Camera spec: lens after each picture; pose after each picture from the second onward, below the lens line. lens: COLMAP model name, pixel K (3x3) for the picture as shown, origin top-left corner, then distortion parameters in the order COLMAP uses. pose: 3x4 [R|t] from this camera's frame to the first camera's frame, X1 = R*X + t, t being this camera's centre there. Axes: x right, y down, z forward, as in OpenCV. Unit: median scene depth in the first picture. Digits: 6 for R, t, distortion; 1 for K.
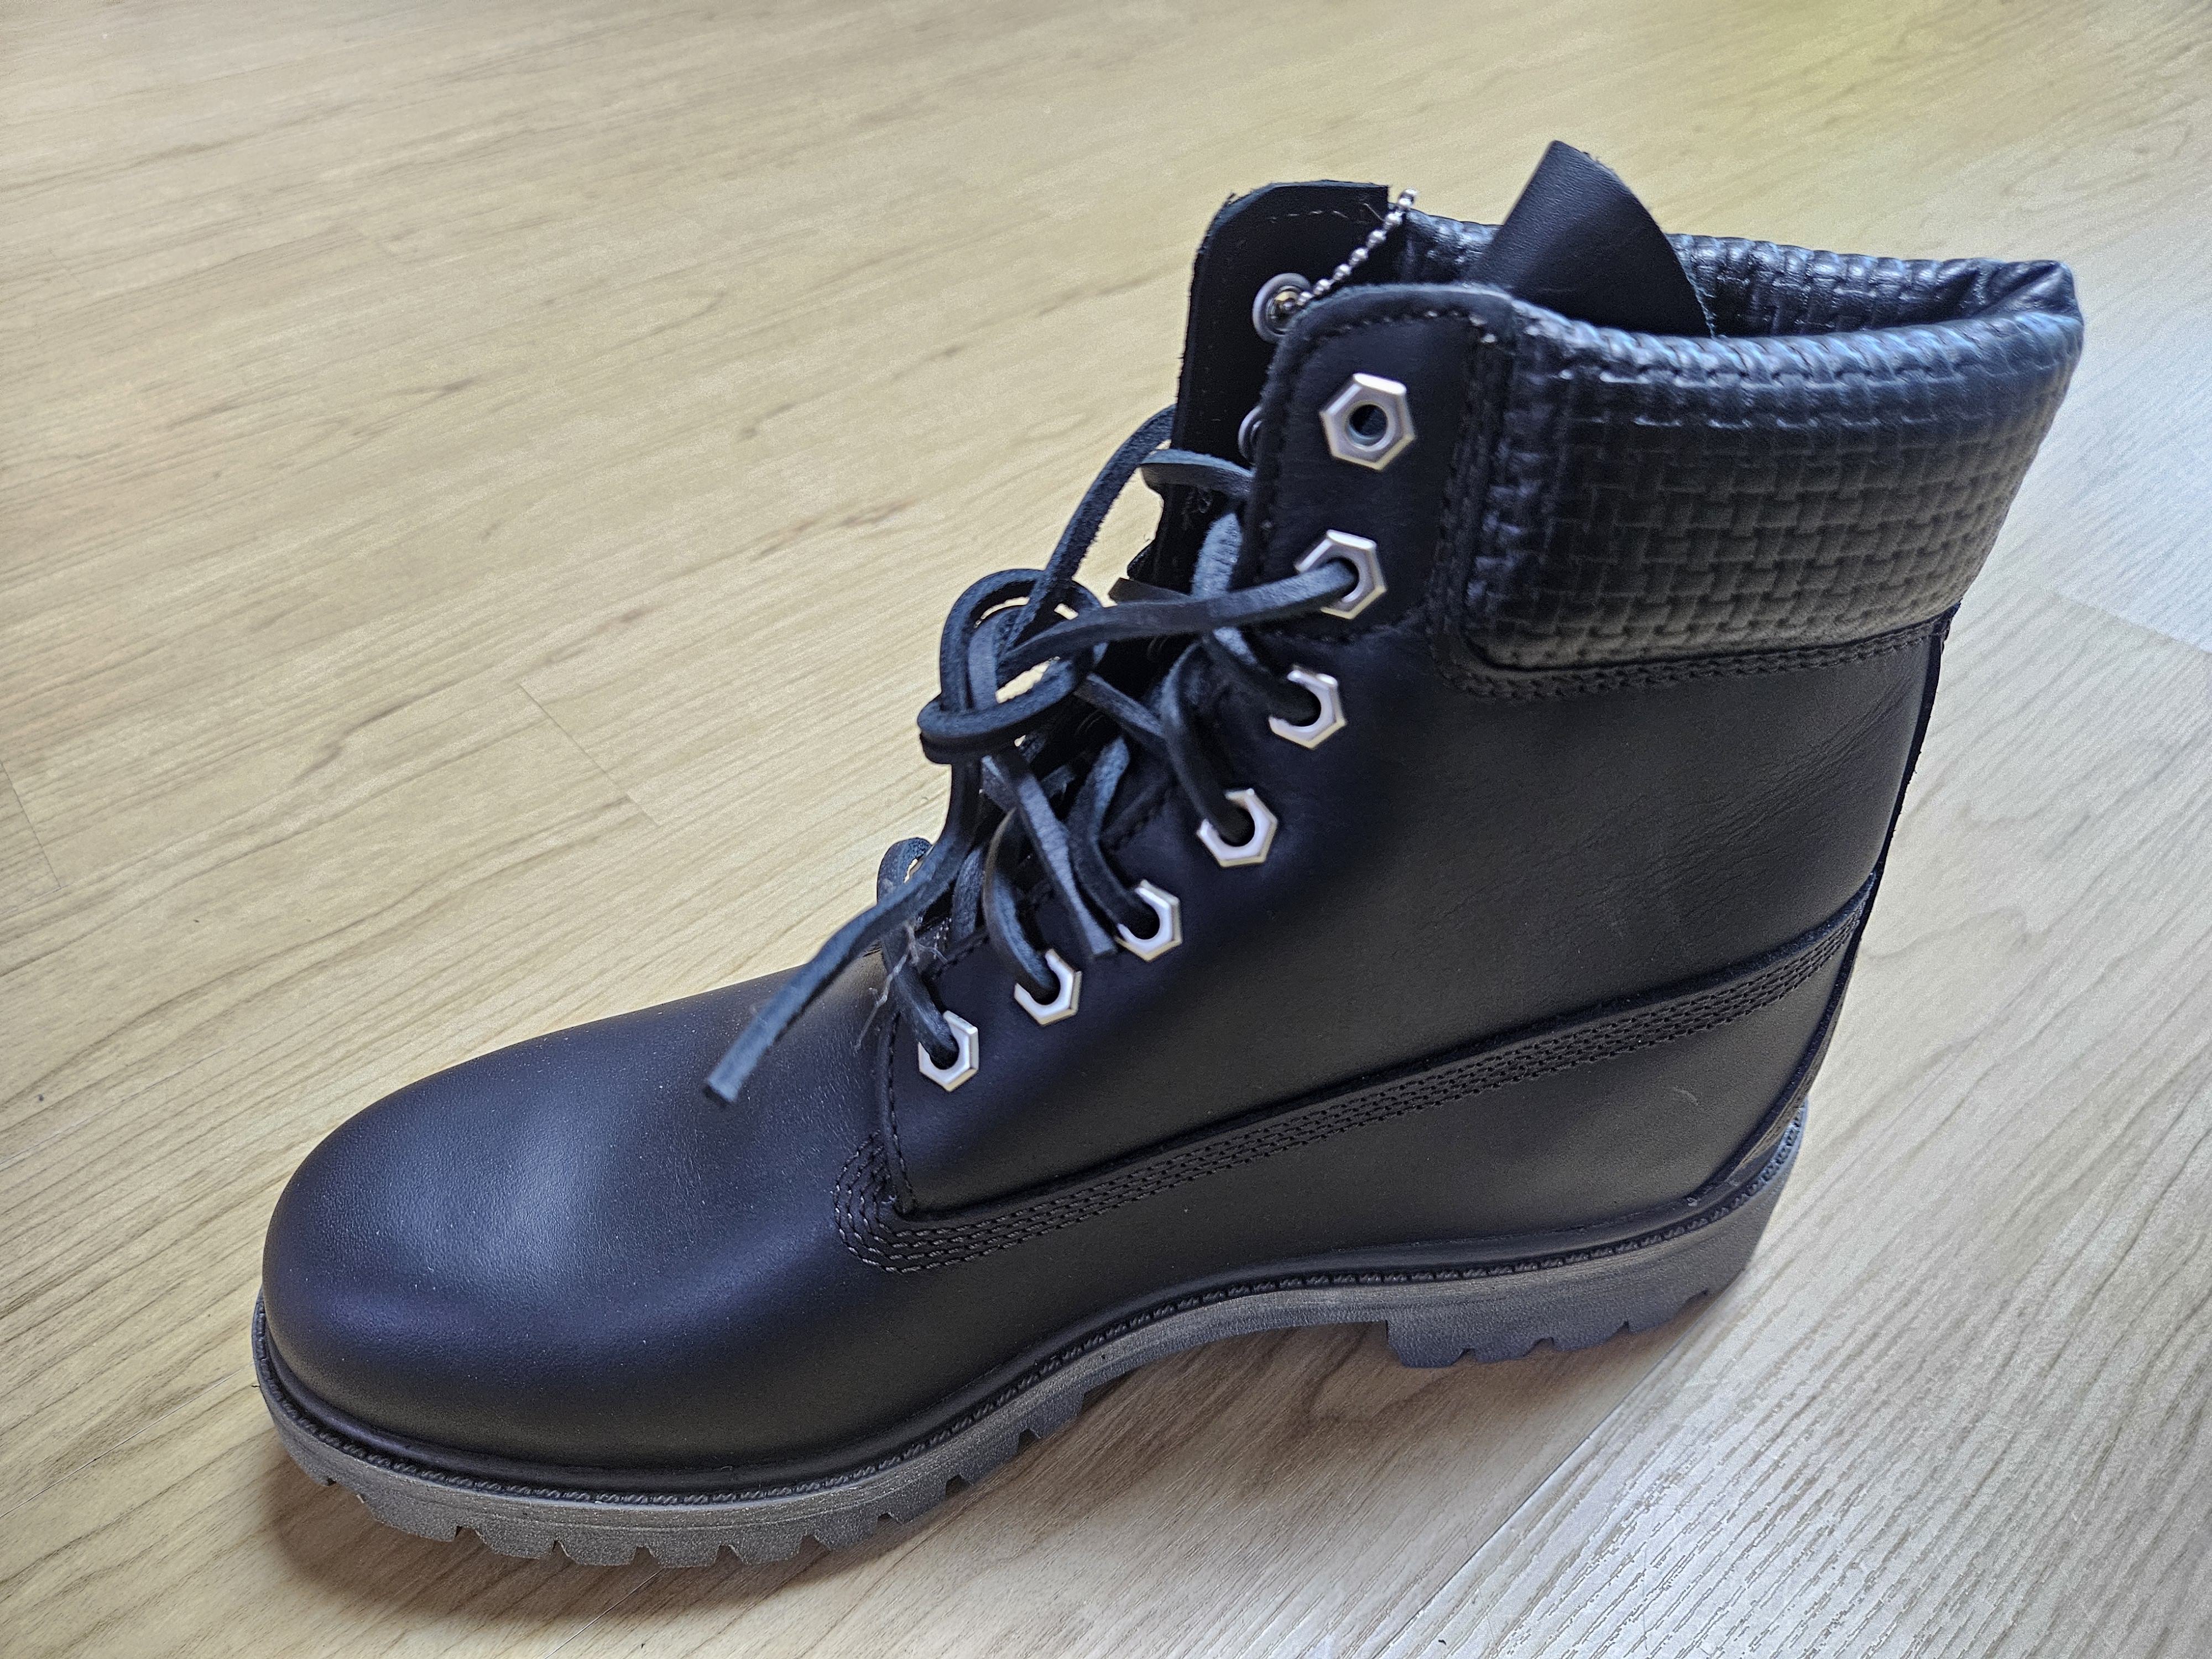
lens RADIAL K [[1488.9, 0, 1084.8], [0, 1488.9, 834.3], [0, 0, 1]] dist [0.054440, -0.065337]
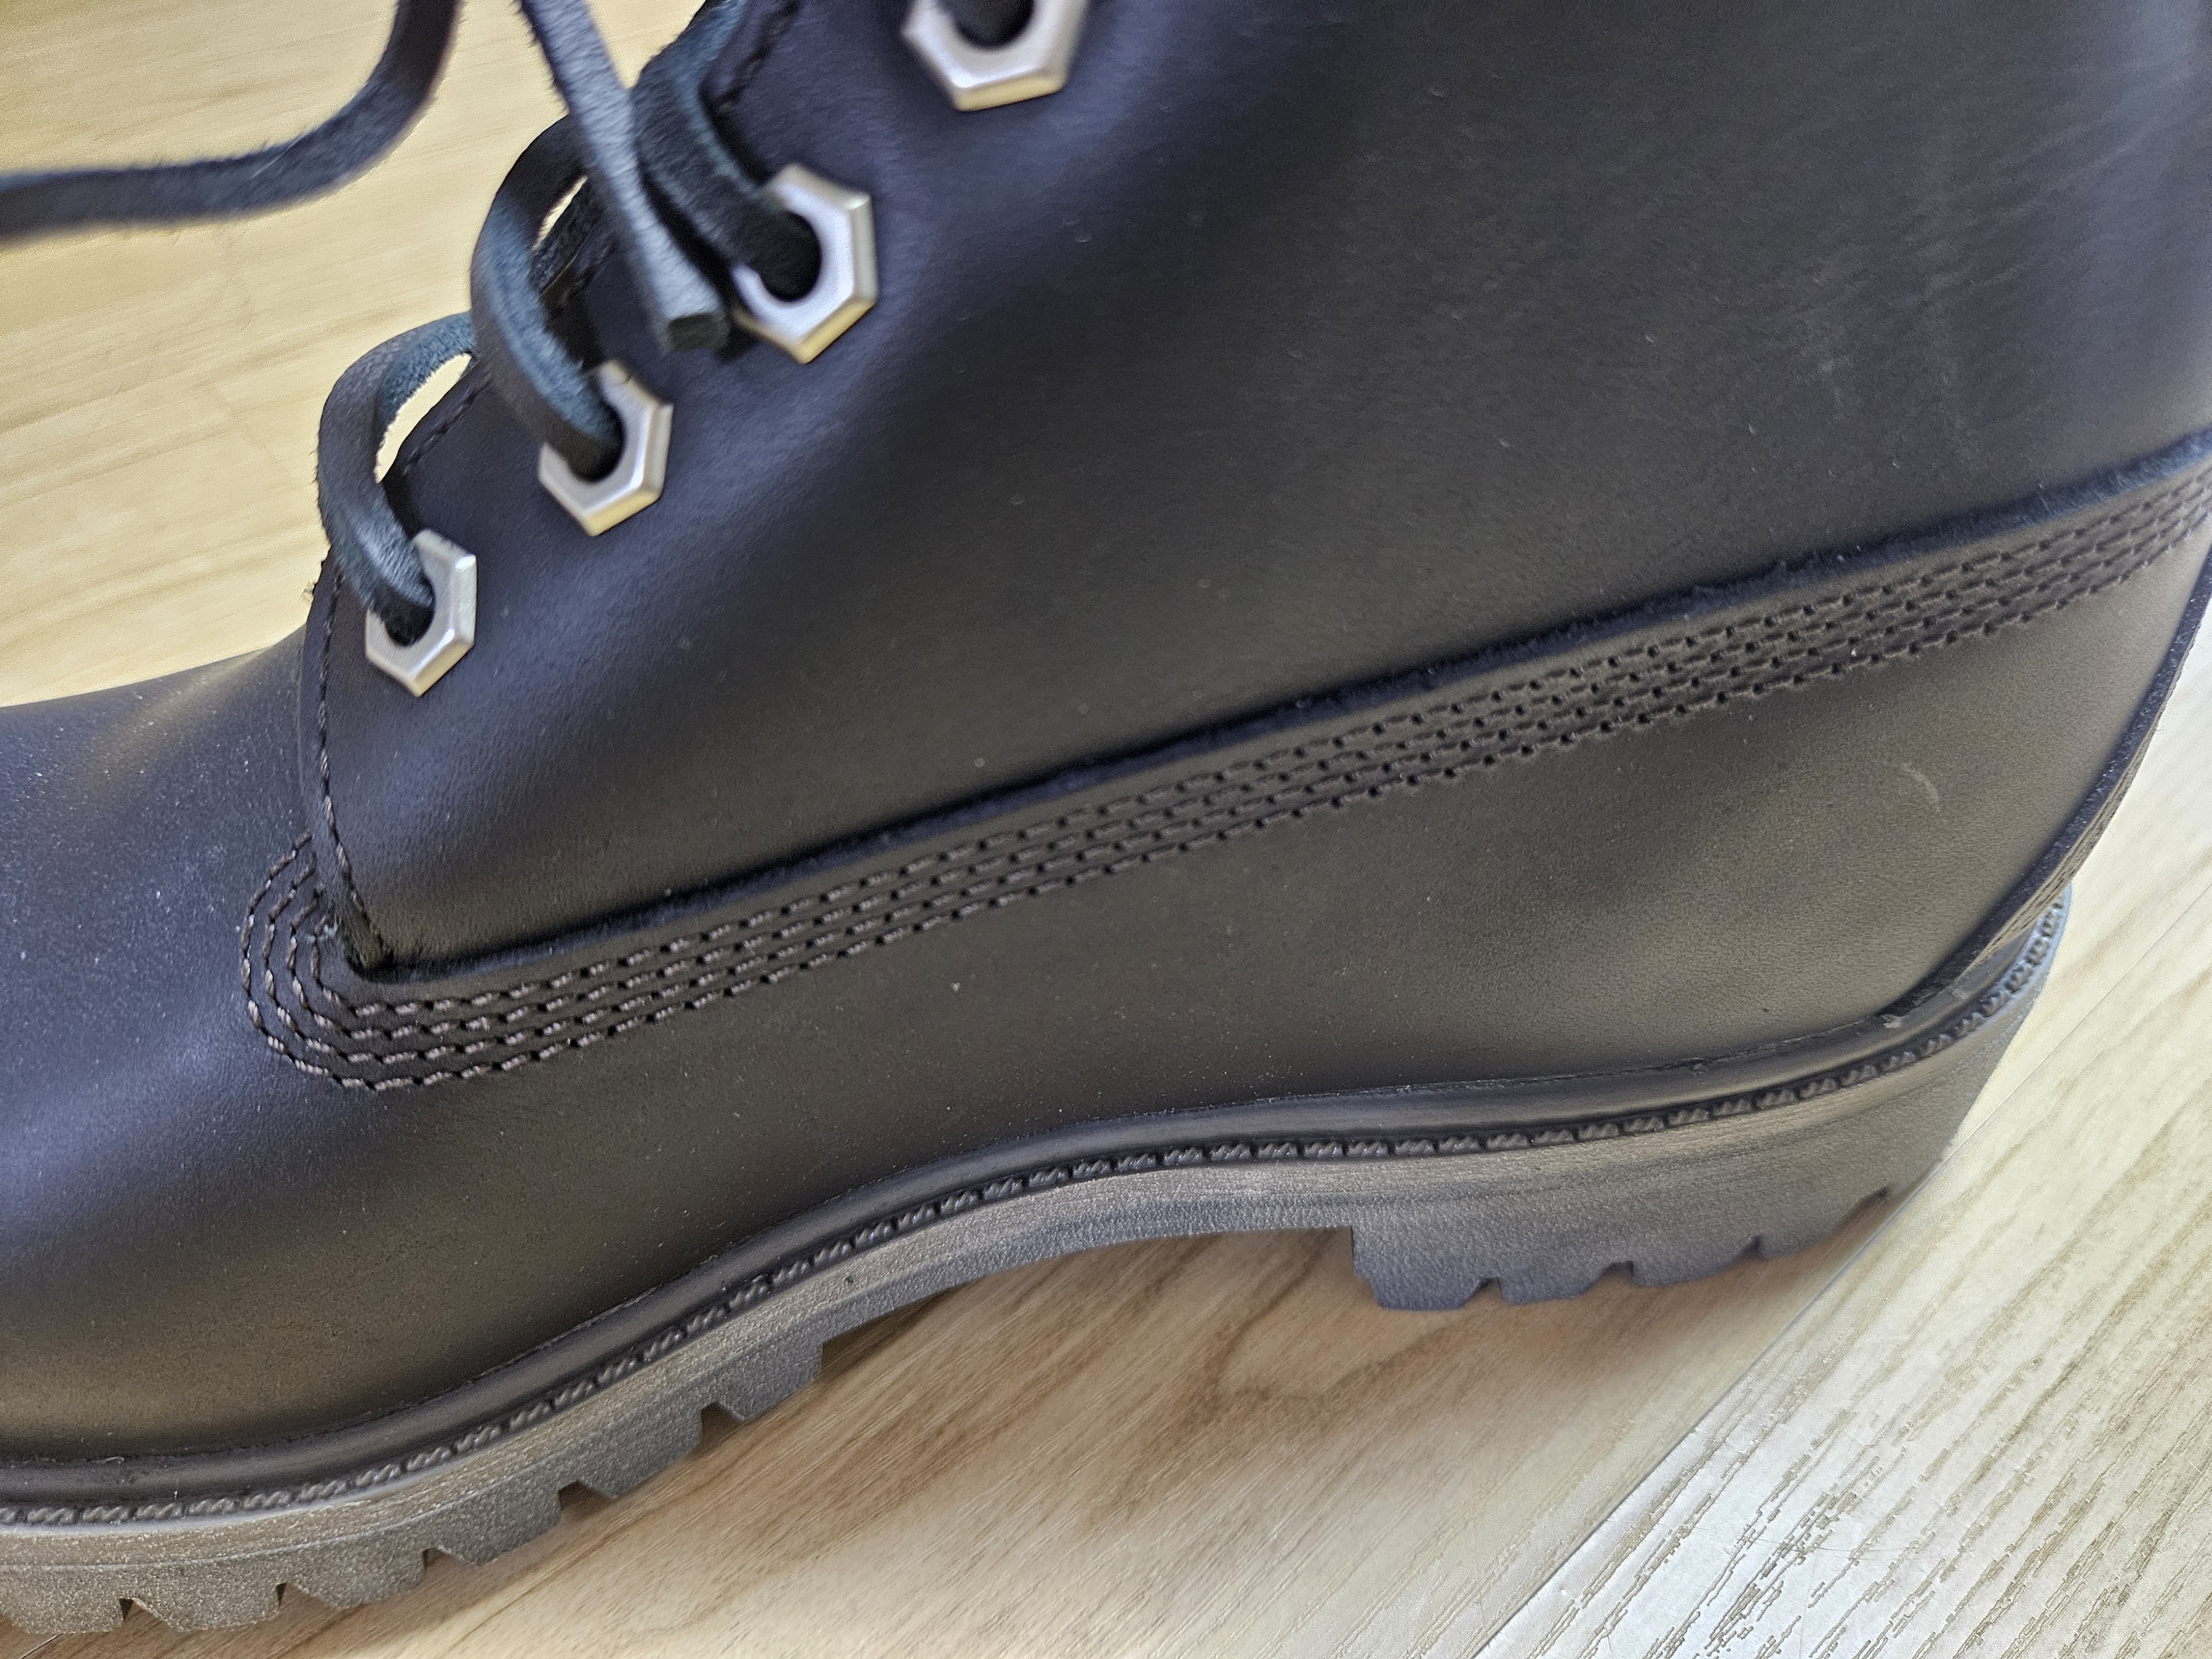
lens RADIAL K [[1526.7, 0, 1091.3], [0, 1526.7, 825.0], [0, 0, 1]] dist [0.022804, -0.041509]
pose [[0.999860, 0.016733, 0.000963, 0.100017], [-0.016745, 0.999769, 0.013475, 0.166914], [-0.000737, -0.013489, 0.999909, 0.421426]]
